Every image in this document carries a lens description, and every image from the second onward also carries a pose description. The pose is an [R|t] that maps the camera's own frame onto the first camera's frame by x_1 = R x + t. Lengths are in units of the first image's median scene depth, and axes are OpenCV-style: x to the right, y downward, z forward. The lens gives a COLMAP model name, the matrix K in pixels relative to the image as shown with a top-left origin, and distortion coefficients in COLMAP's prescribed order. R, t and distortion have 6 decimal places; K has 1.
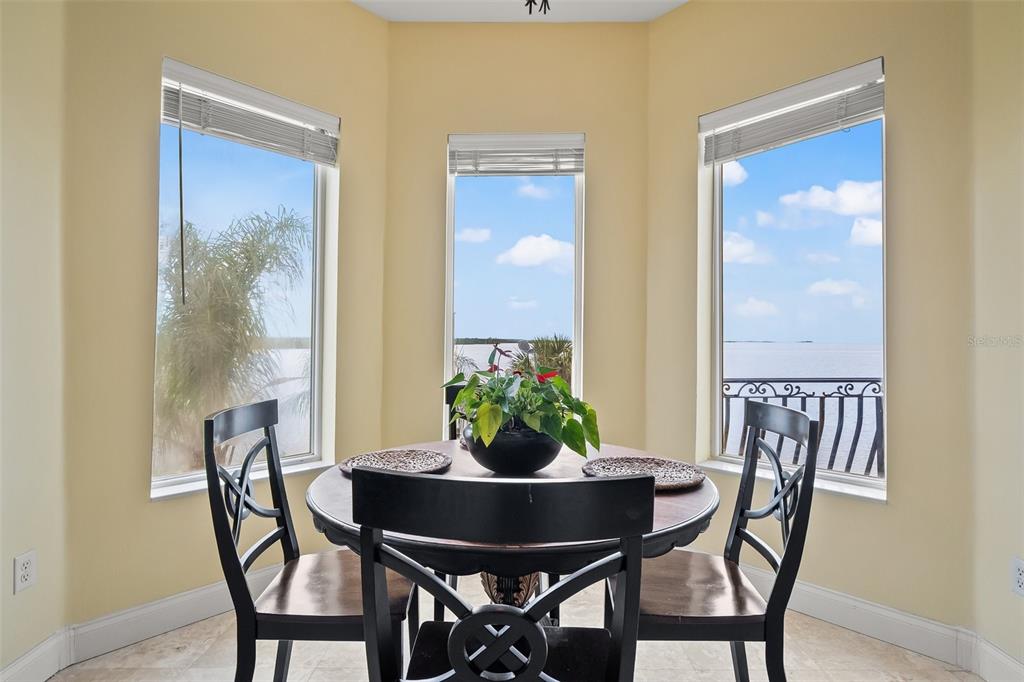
lens RADIAL K [[509.0, 0, 512.7], [0, 509.0, 330.7], [0, 0, 1]] dist [0.003544, -0.000726]
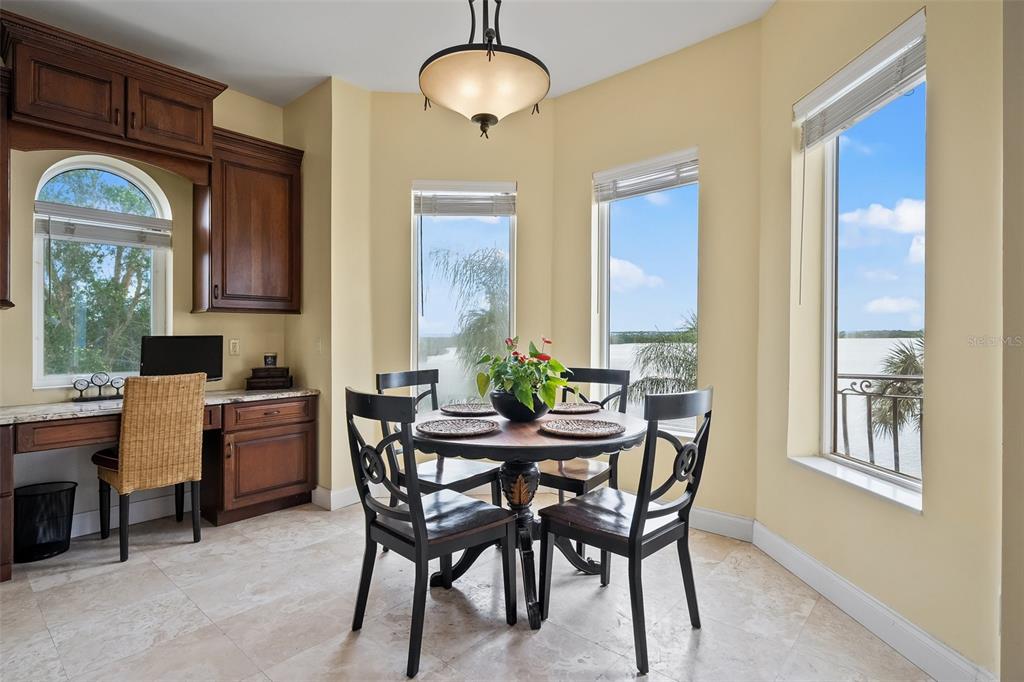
lens RADIAL K [[509.0, 0, 512.5], [0, 509.0, 337.3], [0, 0, 1]] dist [0.003544, -0.000726]
pose [[0.749629, -0.002468, -0.661853, 0.699474], [0.025562, 0.999355, 0.025226, -0.014872], [0.661364, -0.035829, 0.749209, -0.122490]]
